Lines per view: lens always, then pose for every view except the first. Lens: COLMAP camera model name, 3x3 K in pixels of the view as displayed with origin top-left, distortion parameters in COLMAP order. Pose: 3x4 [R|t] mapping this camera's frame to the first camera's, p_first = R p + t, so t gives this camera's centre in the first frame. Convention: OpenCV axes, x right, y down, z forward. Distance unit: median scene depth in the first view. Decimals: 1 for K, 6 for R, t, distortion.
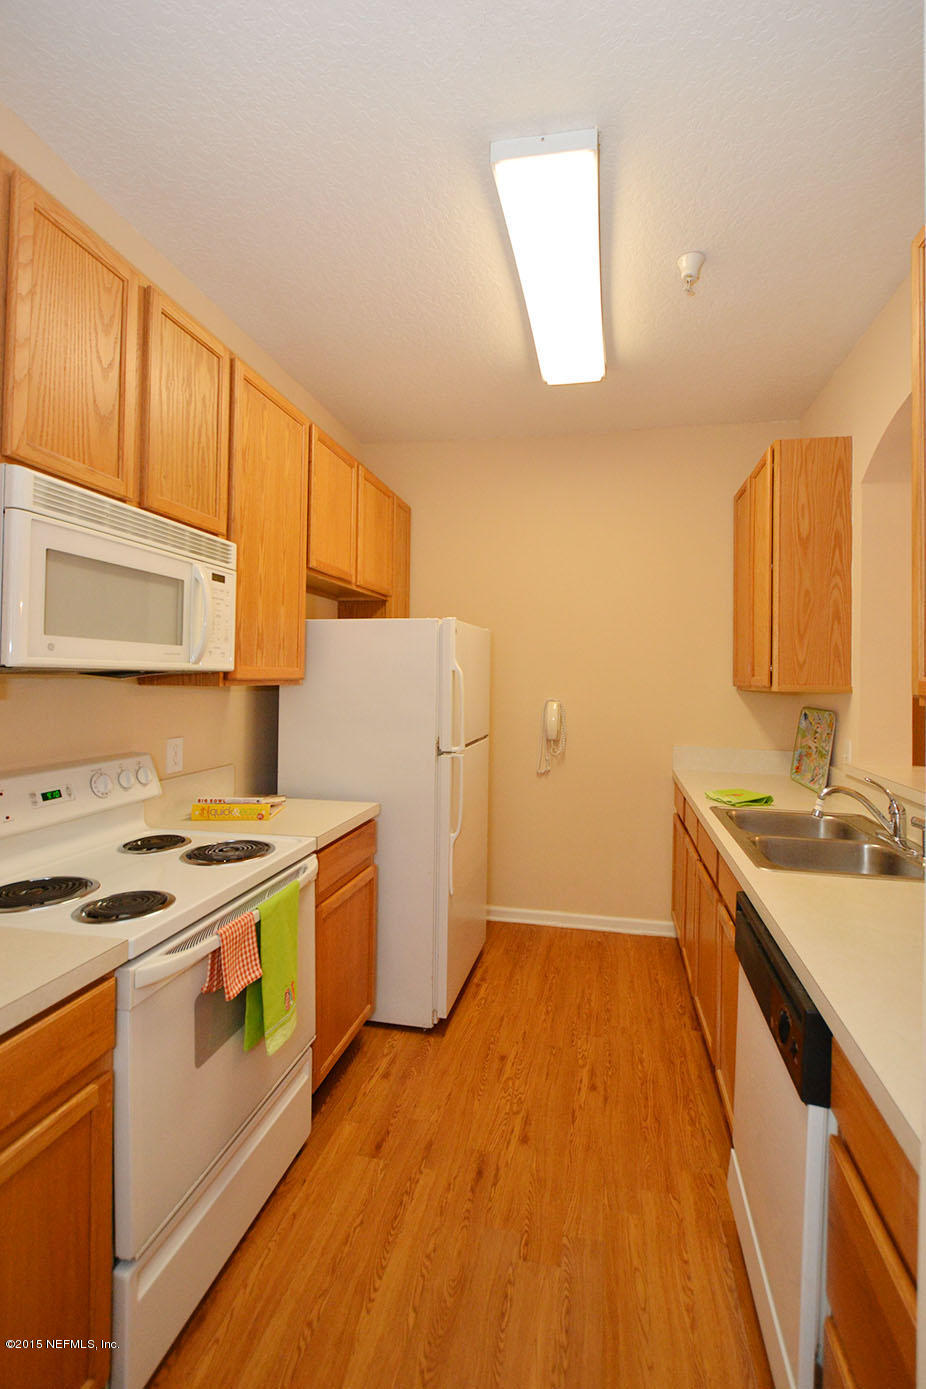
lens RADIAL K [[646.6, 0, 470.9], [0, 646.6, 689.8], [0, 0, 1]] dist [0.000676, -0.000338]
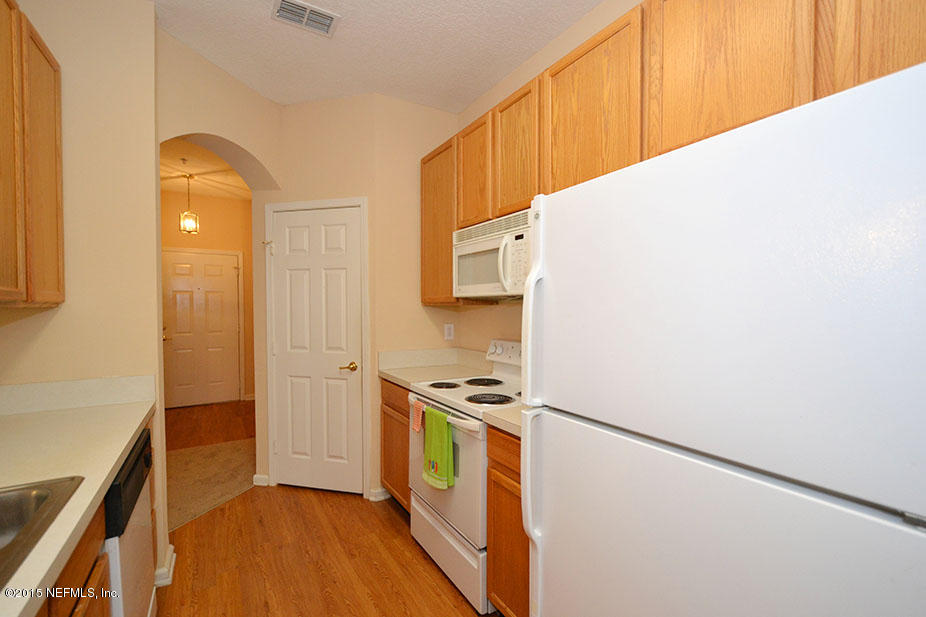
lens RADIAL K [[411.5, 0, 463.0], [0, 411.5, 308.5], [0, 0, 1]] dist [0.001597, -0.000209]
pose [[-0.730786, 0.009211, -0.682544, 0.467385], [-0.009790, 0.999665, 0.023973, -0.022599], [0.682536, 0.024201, -0.730451, 1.898589]]
